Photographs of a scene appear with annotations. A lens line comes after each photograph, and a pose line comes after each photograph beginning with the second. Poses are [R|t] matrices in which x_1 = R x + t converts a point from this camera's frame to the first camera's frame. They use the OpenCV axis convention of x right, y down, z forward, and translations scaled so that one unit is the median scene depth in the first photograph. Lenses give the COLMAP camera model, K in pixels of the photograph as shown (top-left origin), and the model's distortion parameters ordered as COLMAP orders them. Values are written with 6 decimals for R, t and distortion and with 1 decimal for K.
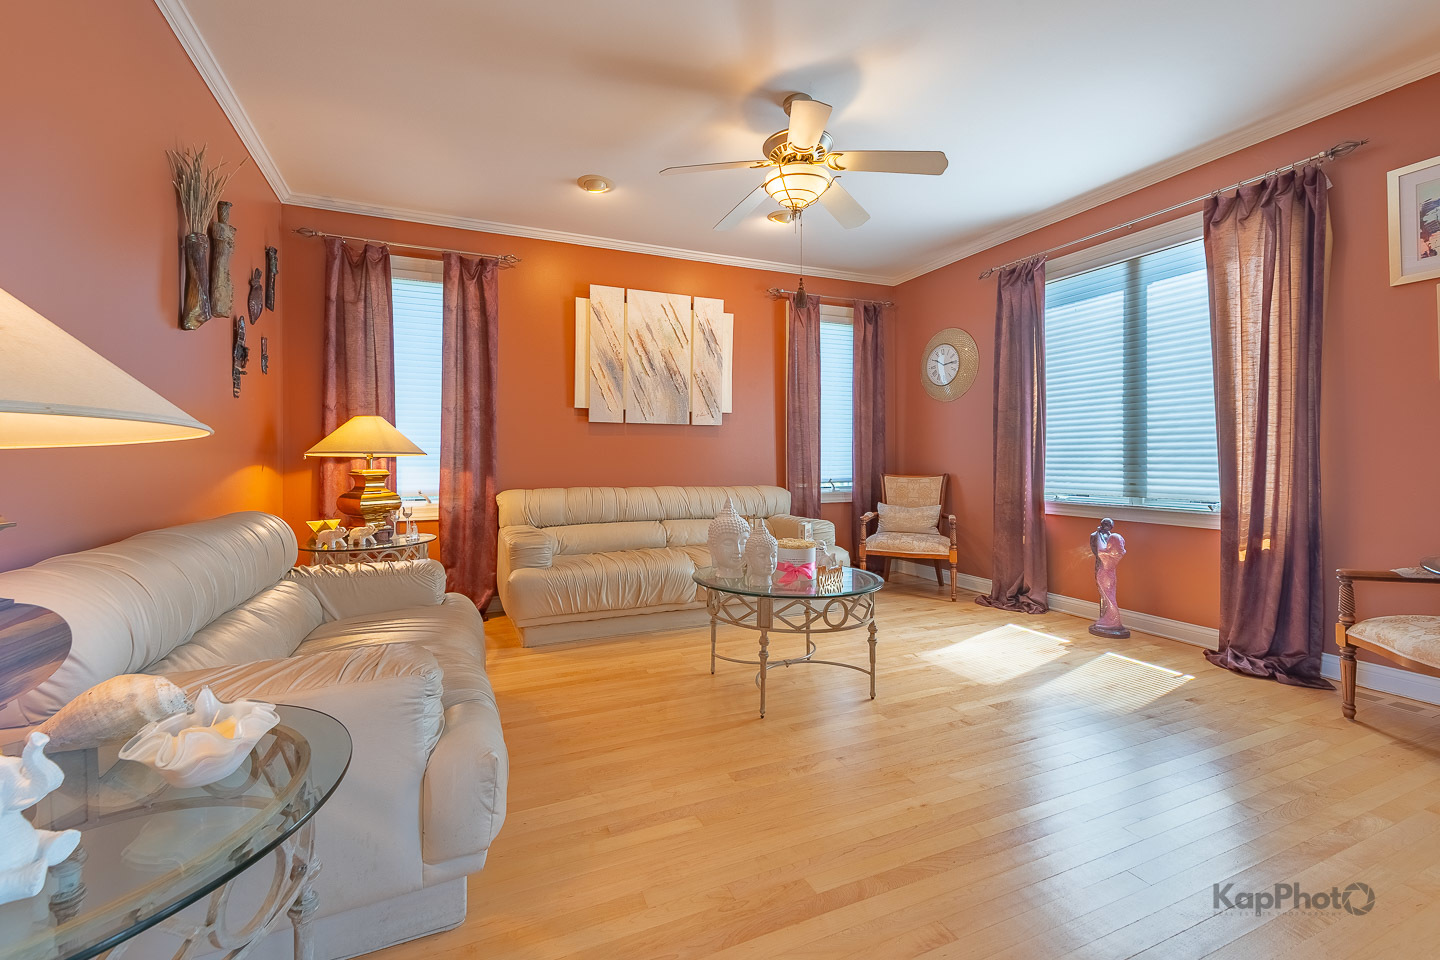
lens RADIAL K [[595.9, 0, 683.1], [0, 595.9, 459.4], [0, 0, 1]] dist [0.020268, -0.000104]
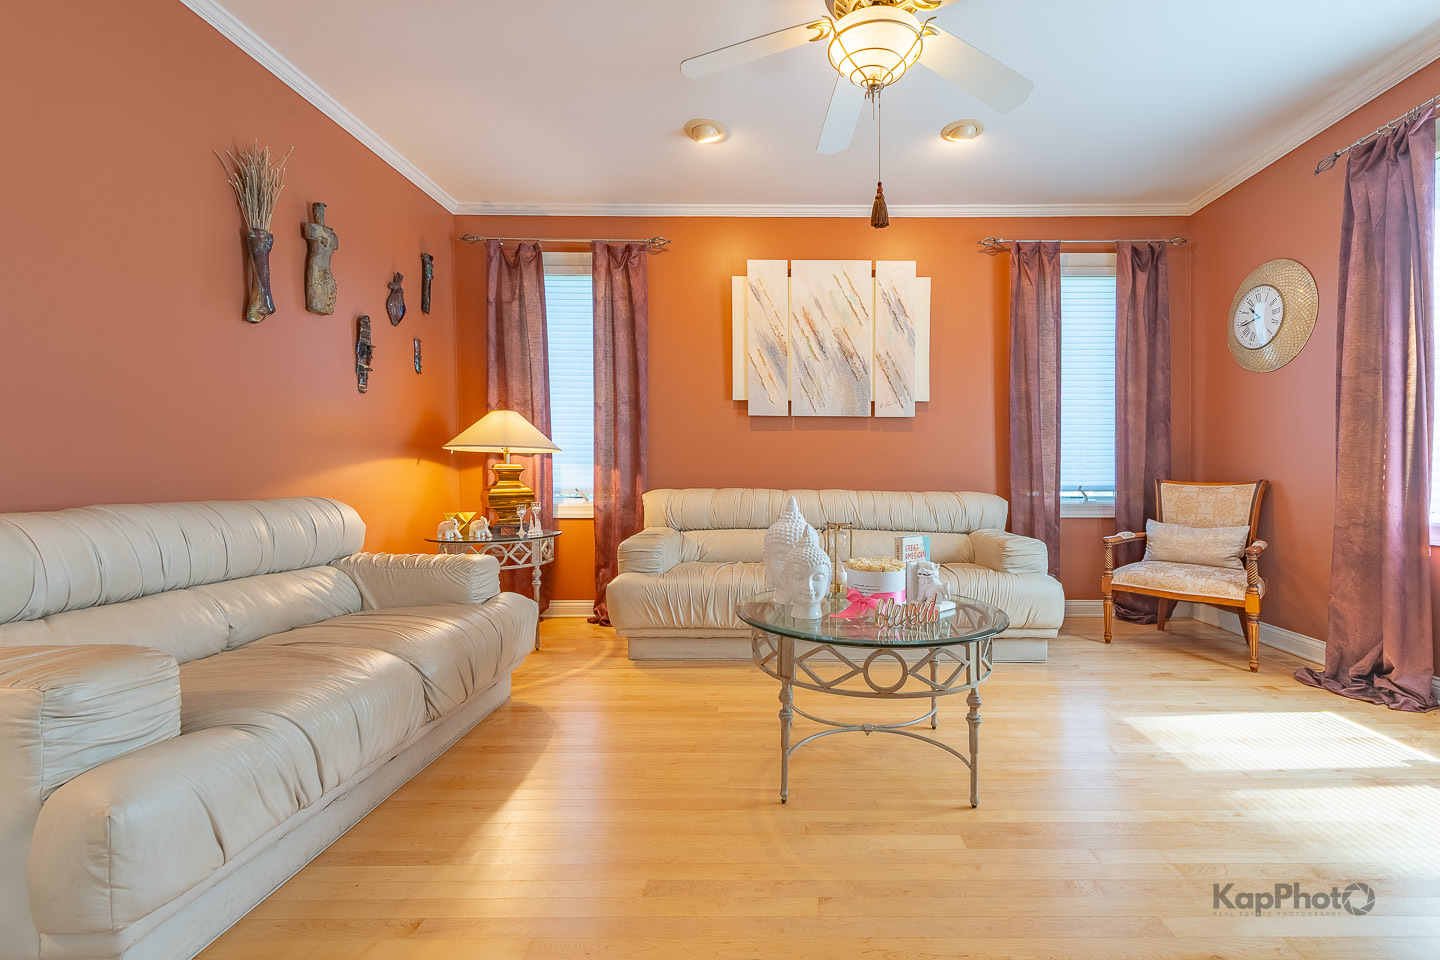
lens RADIAL K [[613.2, 0, 721.9], [0, 613.2, 474.4], [0, 0, 1]] dist [0.021480, -0.007769]
pose [[0.924379, 0.010162, -0.381340, 0.172856], [-0.006411, 0.999918, 0.011106, 0.016652], [0.381422, -0.007822, 0.924368, 0.150079]]
